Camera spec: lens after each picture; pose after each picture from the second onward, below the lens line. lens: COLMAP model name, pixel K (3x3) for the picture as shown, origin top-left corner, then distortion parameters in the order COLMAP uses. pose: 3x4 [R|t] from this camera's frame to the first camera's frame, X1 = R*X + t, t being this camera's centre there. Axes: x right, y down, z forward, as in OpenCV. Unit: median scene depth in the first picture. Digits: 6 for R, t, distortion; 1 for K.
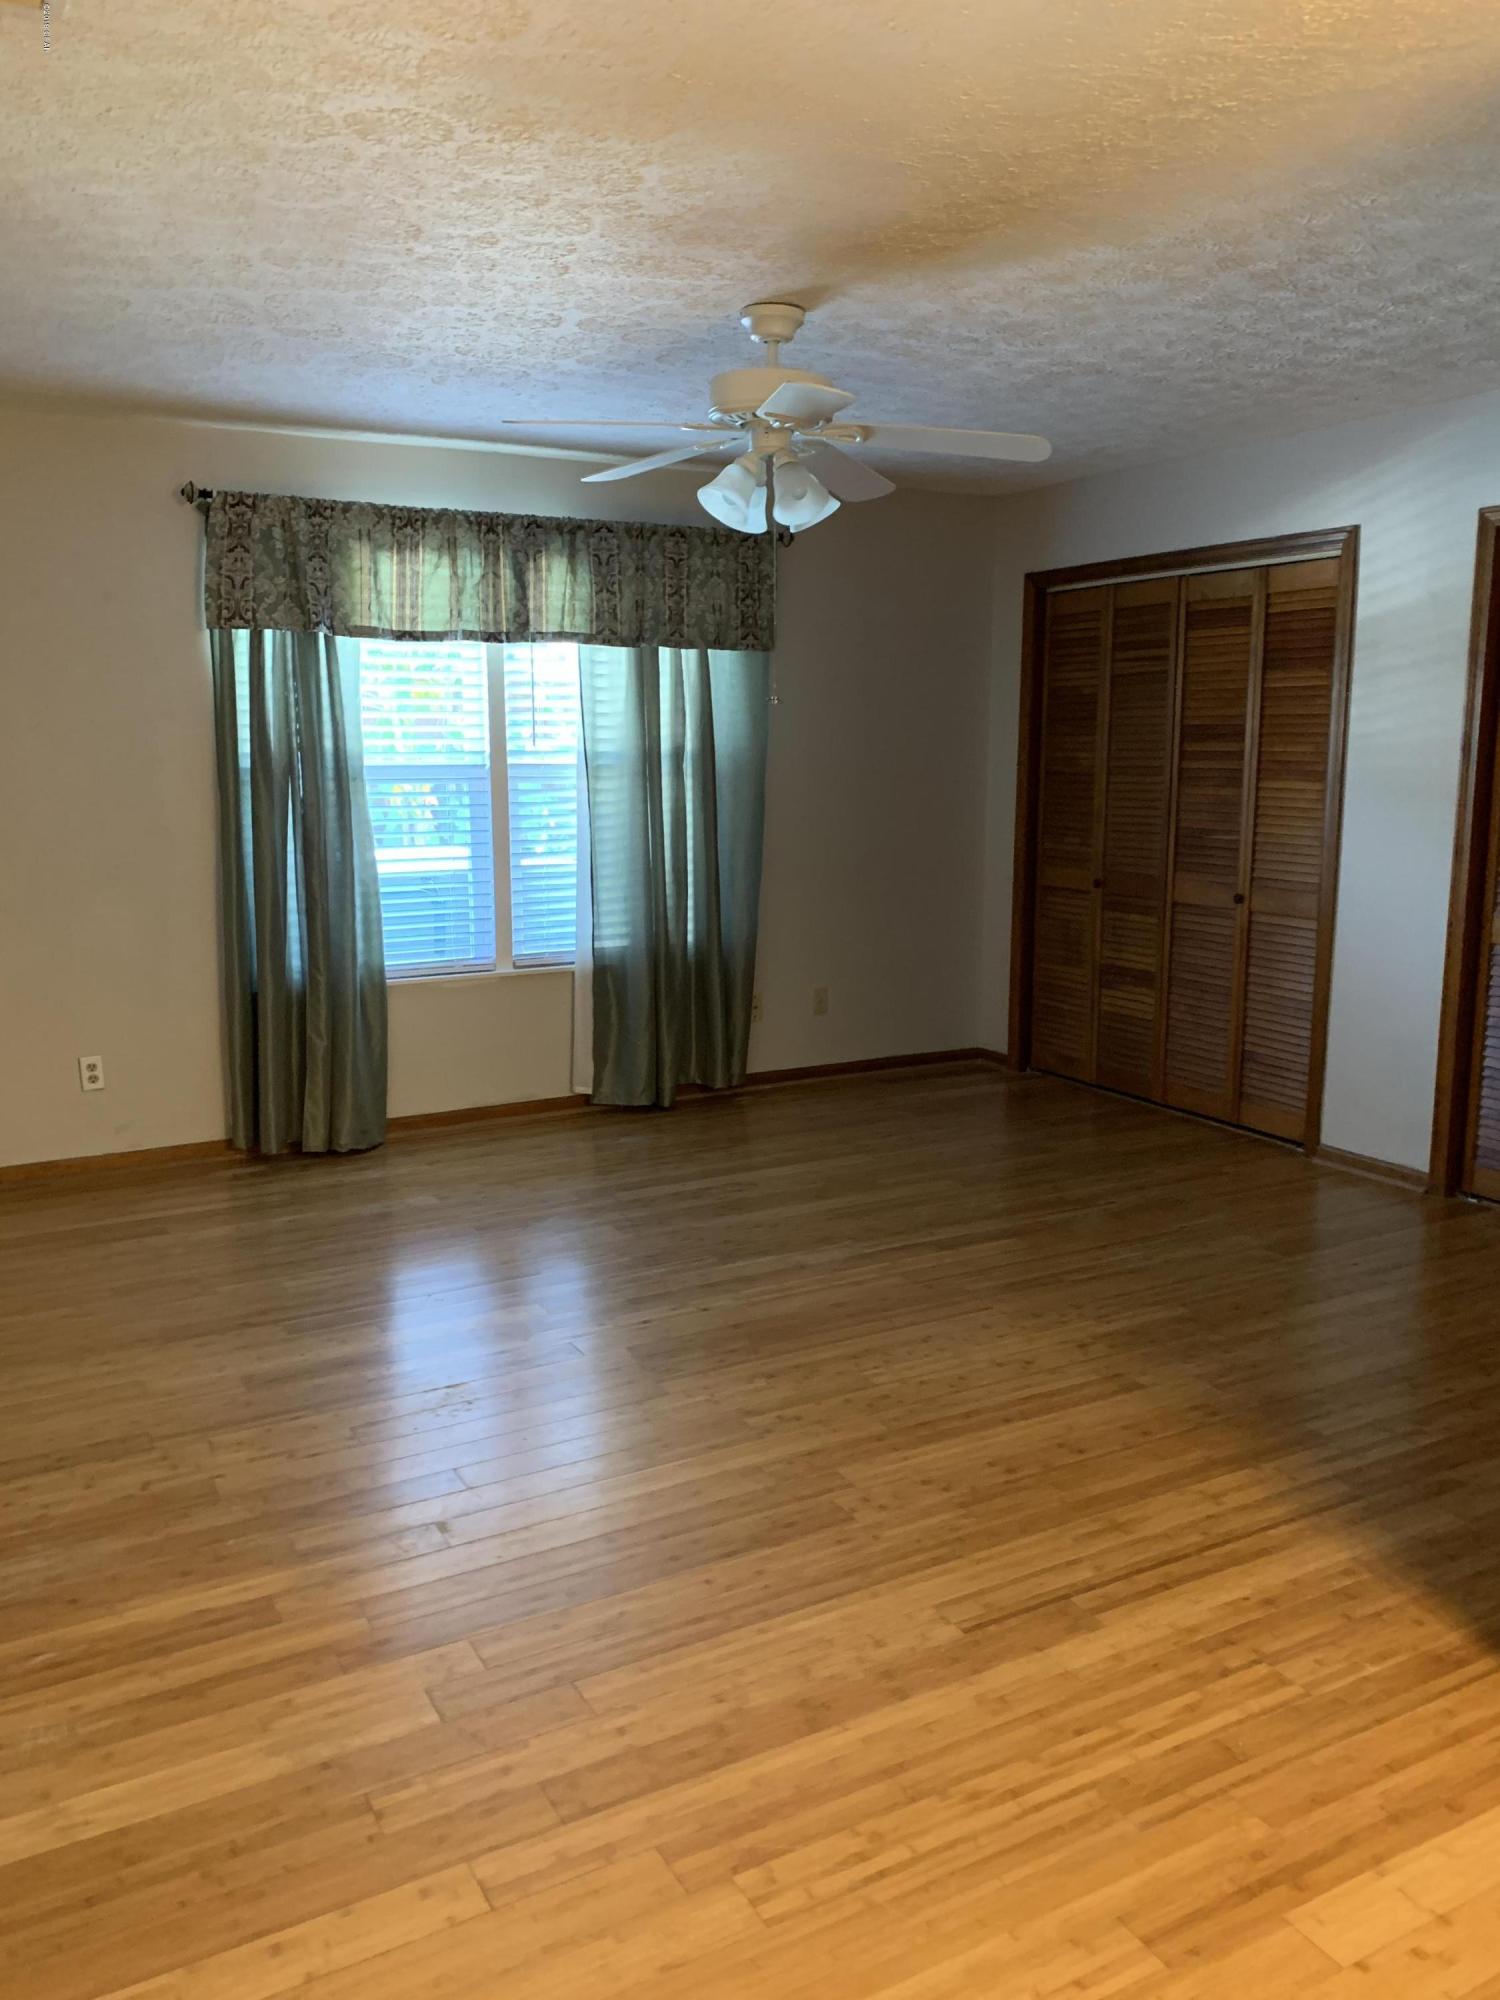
lens RADIAL K [[1515.0, 0, 742.6], [0, 1515.0, 1000.3], [0, 0, 1]] dist [0.024100, -0.030792]
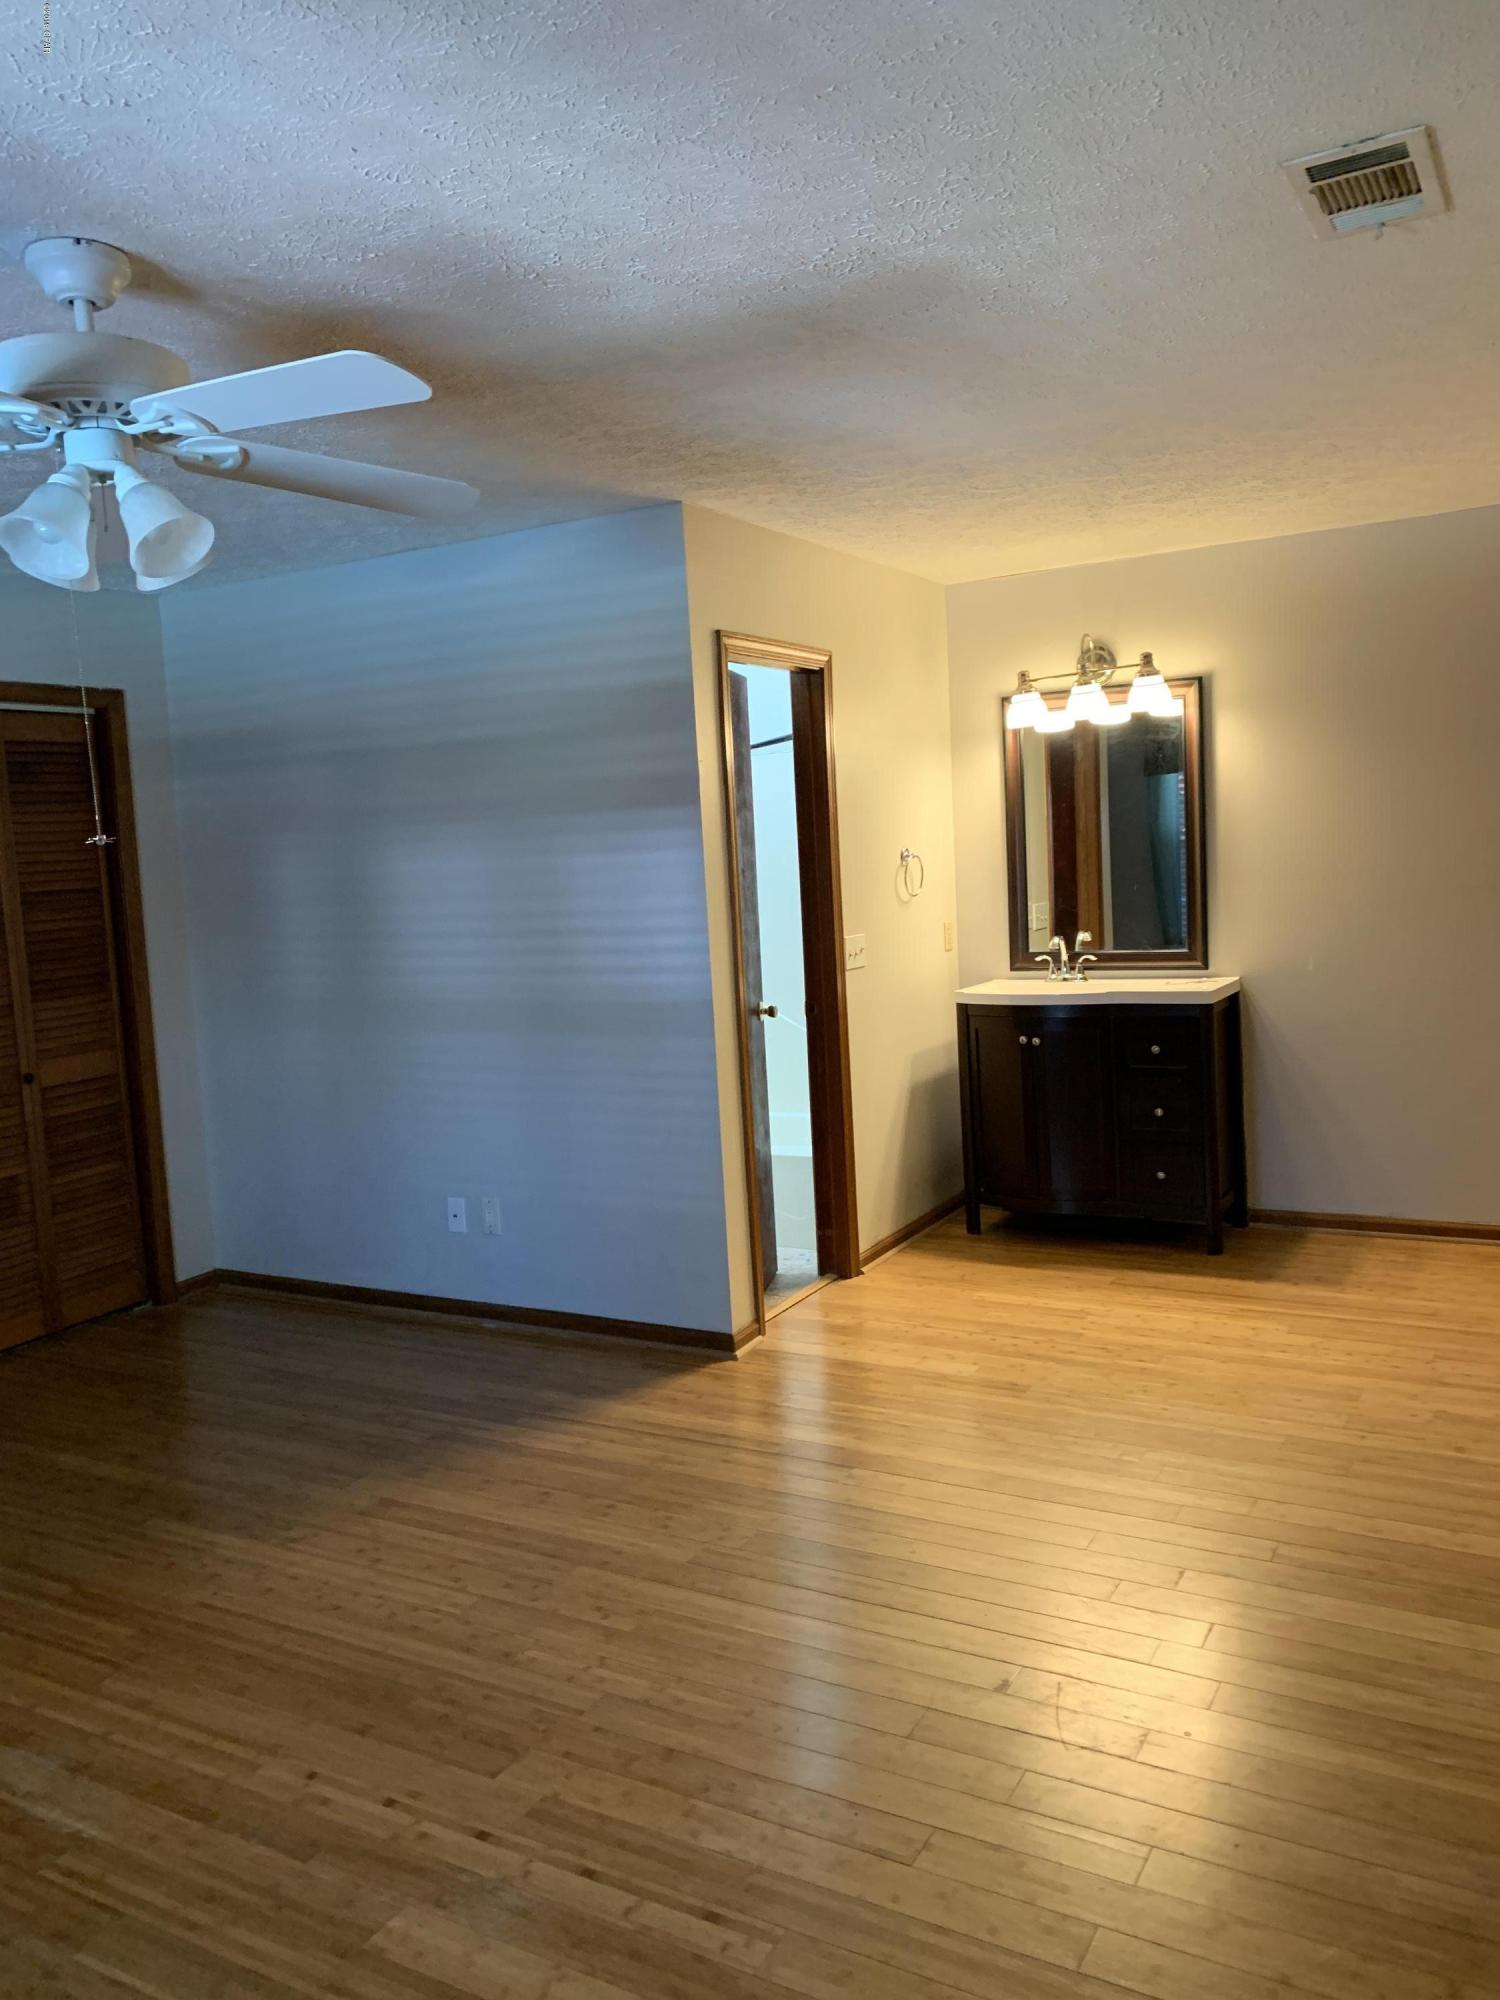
lens RADIAL K [[1515.0, 0, 745.0], [0, 1515.0, 999.7], [0, 0, 1]] dist [0.024100, -0.030792]
pose [[-0.527363, -0.052707, 0.848004, -0.802537], [0.193461, 0.964407, 0.180253, -0.235407], [-0.827322, 0.259114, -0.498396, 1.353228]]
